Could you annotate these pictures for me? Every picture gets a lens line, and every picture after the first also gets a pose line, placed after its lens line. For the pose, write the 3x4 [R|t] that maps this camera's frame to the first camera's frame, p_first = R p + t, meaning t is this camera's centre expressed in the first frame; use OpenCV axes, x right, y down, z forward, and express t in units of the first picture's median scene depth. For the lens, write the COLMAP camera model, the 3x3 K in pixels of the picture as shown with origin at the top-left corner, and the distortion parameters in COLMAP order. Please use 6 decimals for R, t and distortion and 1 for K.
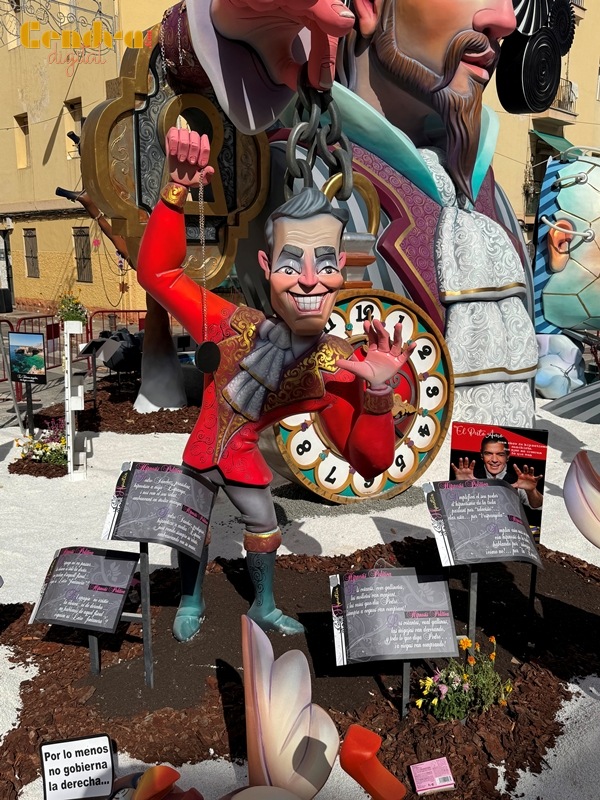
lens RADIAL K [[714.8, 0, 301.4], [0, 714.8, 403.6], [0, 0, 1]] dist [0.020248, 0.000396]
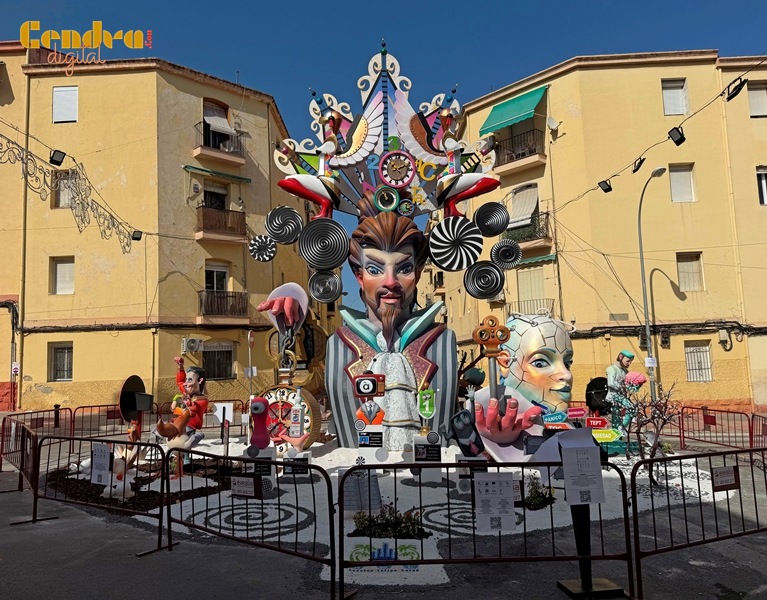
lens RADIAL K [[550.7, 0, 369.7], [0, 550.7, 305.0], [0, 0, 1]] dist [0.077356, -0.037399]
pose [[0.696217, -0.099322, -0.710927, 2.006194], [-0.119177, 0.960643, -0.250922, 0.063410], [0.707869, 0.259422, 0.656979, -0.411550]]
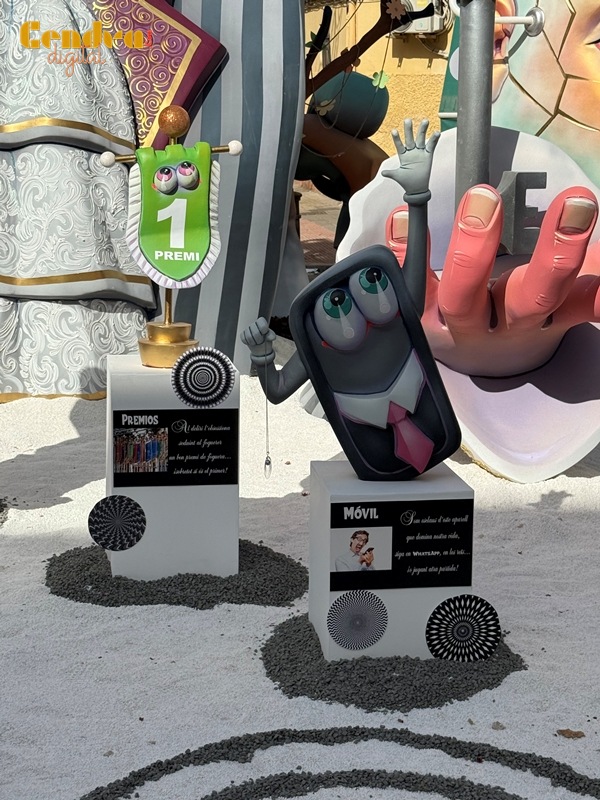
lens RADIAL K [[1483.0, 0, 297.5], [0, 1483.0, 405.5], [0, 0, 1]] dist [0.133786, 0.000000]
pose [[0.813193, 0.115129, -0.570493, 1.457547], [-0.111311, 0.992910, 0.041710, -0.026516], [0.571250, 0.029584, 0.820243, 0.238434]]
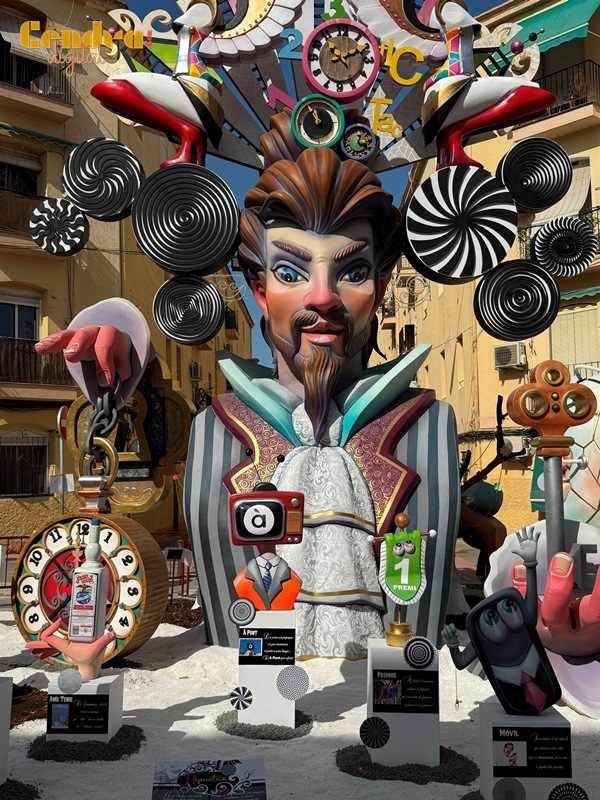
lens RADIAL K [[818.3, 0, 299.6], [0, 818.3, 406.1], [0, 0, 1]] dist [0.073382, 0.000000]
pose [[0.699036, -0.073140, -0.711336, 1.511435], [-0.133188, 0.964032, -0.230007, -0.038084], [0.702574, 0.255525, 0.664151, 0.118818]]
